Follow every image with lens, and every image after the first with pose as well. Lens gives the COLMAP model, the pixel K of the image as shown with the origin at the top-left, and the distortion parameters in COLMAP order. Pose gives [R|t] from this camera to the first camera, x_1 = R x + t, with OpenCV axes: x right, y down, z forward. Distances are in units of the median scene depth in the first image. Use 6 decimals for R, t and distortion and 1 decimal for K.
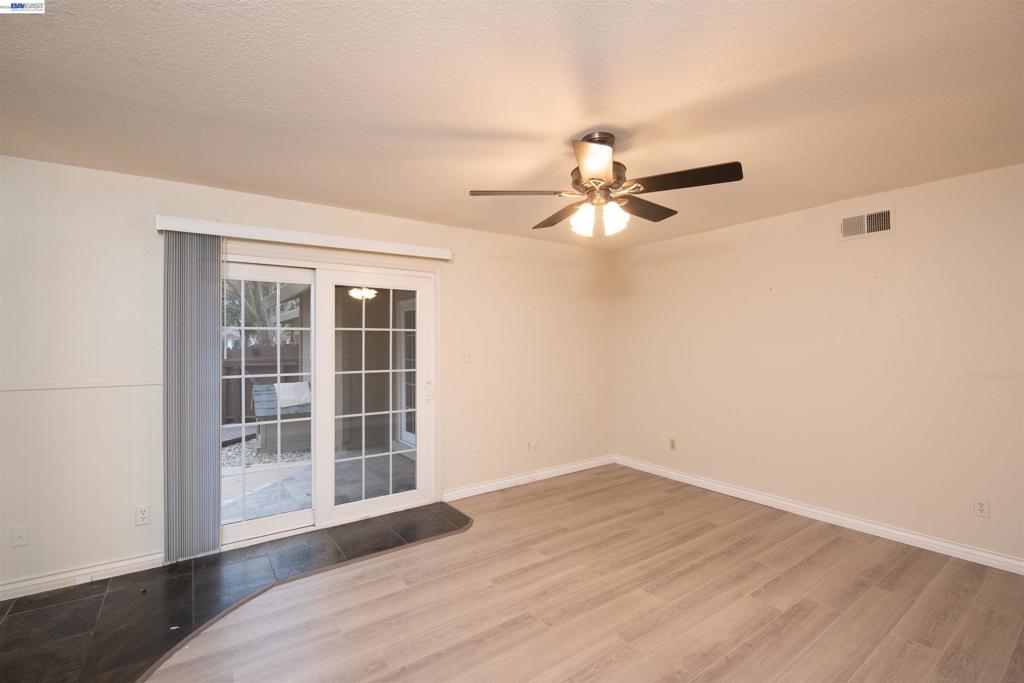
lens RADIAL K [[454.3, 0, 512.0], [0, 454.3, 341.5], [0, 0, 1]] dist [0.000842, -0.010827]
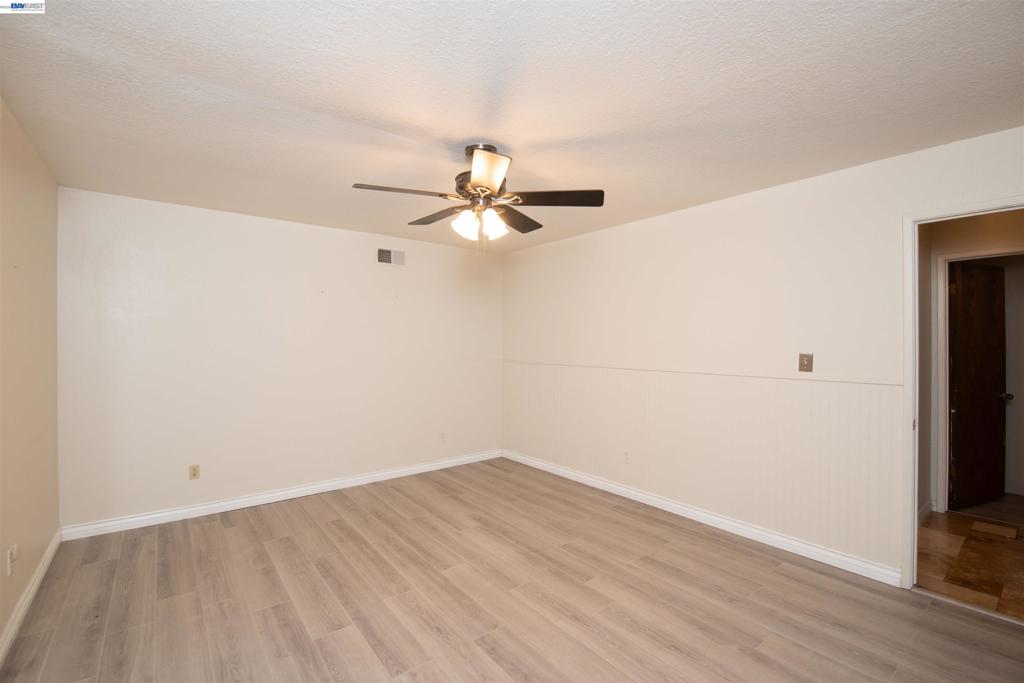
lens RADIAL K [[440.6, 0, 515.9], [0, 440.6, 341.6], [0, 0, 1]] dist [-0.000585, -0.006101]
pose [[-0.051642, 0.006457, 0.998645, -0.629662], [-0.003386, 0.999972, -0.006641, 0.008383], [-0.998660, -0.003724, -0.051619, 0.722862]]
